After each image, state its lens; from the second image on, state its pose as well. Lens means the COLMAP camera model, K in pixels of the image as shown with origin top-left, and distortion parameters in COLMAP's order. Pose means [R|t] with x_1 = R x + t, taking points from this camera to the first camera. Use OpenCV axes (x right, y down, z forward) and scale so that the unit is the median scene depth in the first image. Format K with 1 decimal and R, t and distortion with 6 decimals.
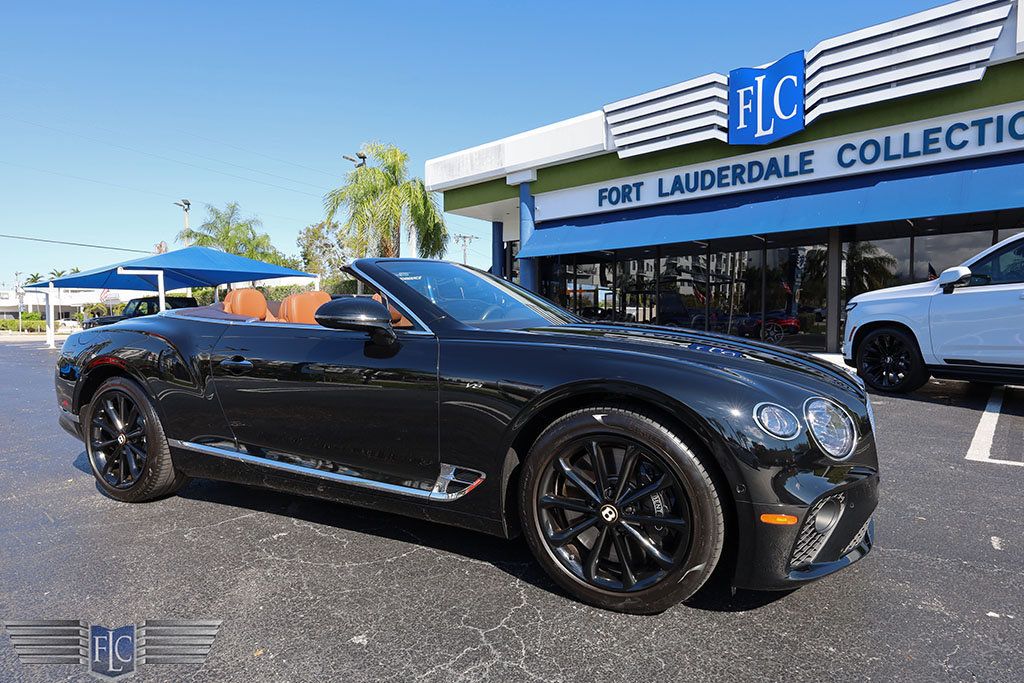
lens RADIAL K [[560.5, 0, 512.0], [0, 560.5, 341.5], [0, 0, 1]] dist [-0.001423, 0.000776]
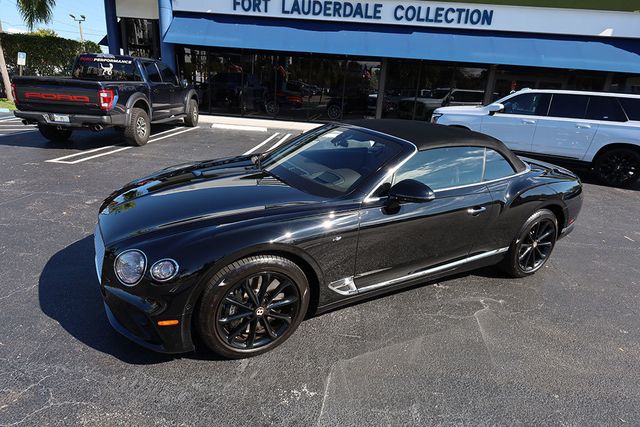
lens RADIAL K [[367.4, 0, 320.0], [0, 367.4, 213.5], [0, 0, 1]] dist [0.004917, 0.000818]
pose [[0.803201, -0.141318, 0.578703, -0.343341], [-0.044570, 0.954475, 0.294941, -0.060687], [-0.594038, -0.262690, 0.760337, 0.108377]]
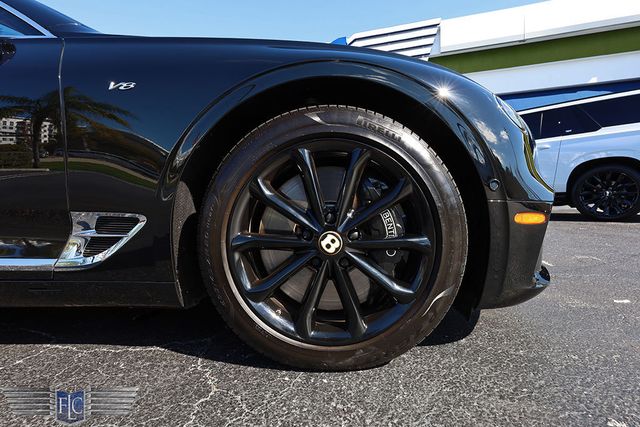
lens RADIAL K [[320.5, 0, 318.5], [0, 320.5, 212.7], [0, 0, 1]] dist [0.000514, -0.000182]
pose [[0.910746, -0.030685, 0.411826, -0.002938], [0.034391, 0.999407, -0.001589, 0.044724], [-0.411533, 0.015610, 0.911261, 0.103004]]
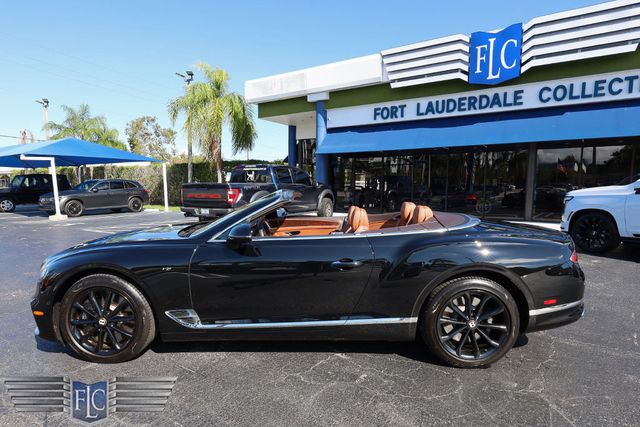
lens RADIAL K [[382.3, 0, 317.7], [0, 382.3, 227.6], [0, 0, 1]] dist [0.004237, -0.001876]
pose [[0.993186, -0.003241, 0.116496, -0.148773], [-0.004338, 0.997892, 0.064746, -0.029773], [-0.116460, -0.064810, 0.991079, -0.001685]]
